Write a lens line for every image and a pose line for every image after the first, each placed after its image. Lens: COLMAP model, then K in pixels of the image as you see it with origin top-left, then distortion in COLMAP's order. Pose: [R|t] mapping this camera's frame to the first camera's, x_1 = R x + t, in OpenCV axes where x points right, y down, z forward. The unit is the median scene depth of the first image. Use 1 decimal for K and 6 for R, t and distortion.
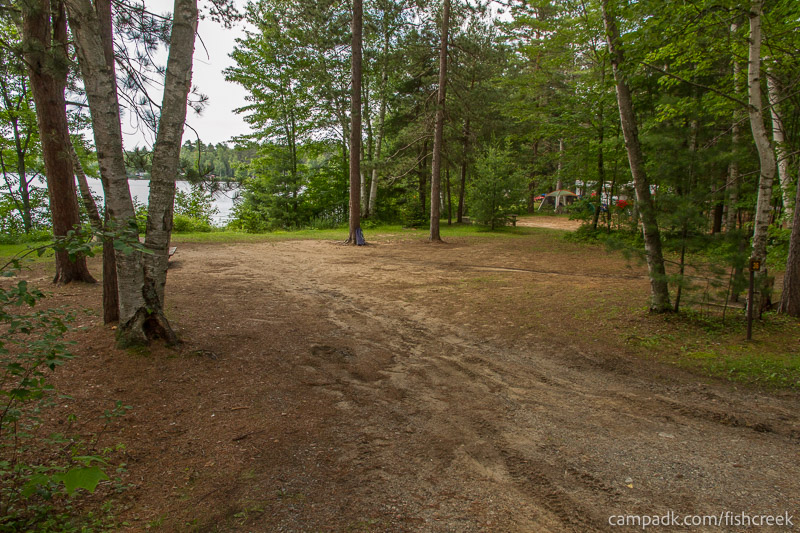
lens RADIAL K [[534.1, 0, 382.4], [0, 534.1, 262.9], [0, 0, 1]] dist [0.007923, 0.000519]
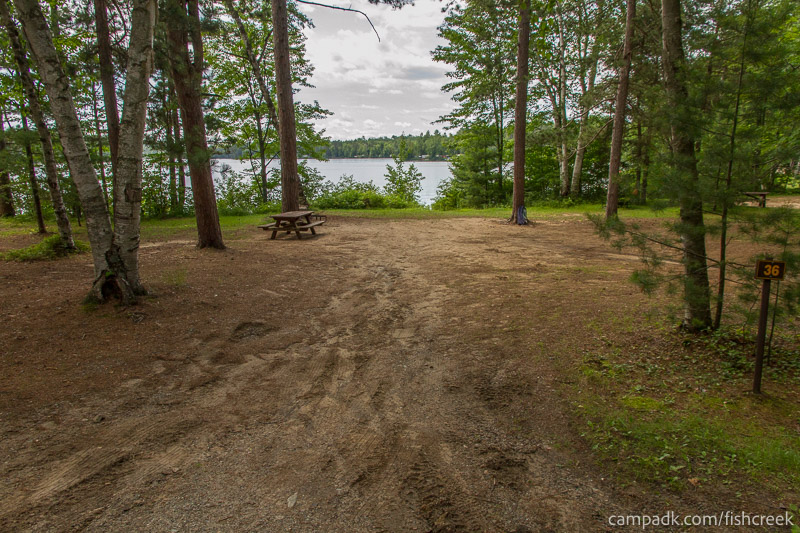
lens RADIAL K [[524.3, 0, 400.0], [0, 524.3, 266.5], [0, 0, 1]] dist [-0.000016, 0.002633]
pose [[0.884780, 0.061852, -0.461886, 0.168369], [-0.039809, 0.997561, 0.057328, -0.003430], [0.464305, -0.032335, 0.885085, 0.083451]]
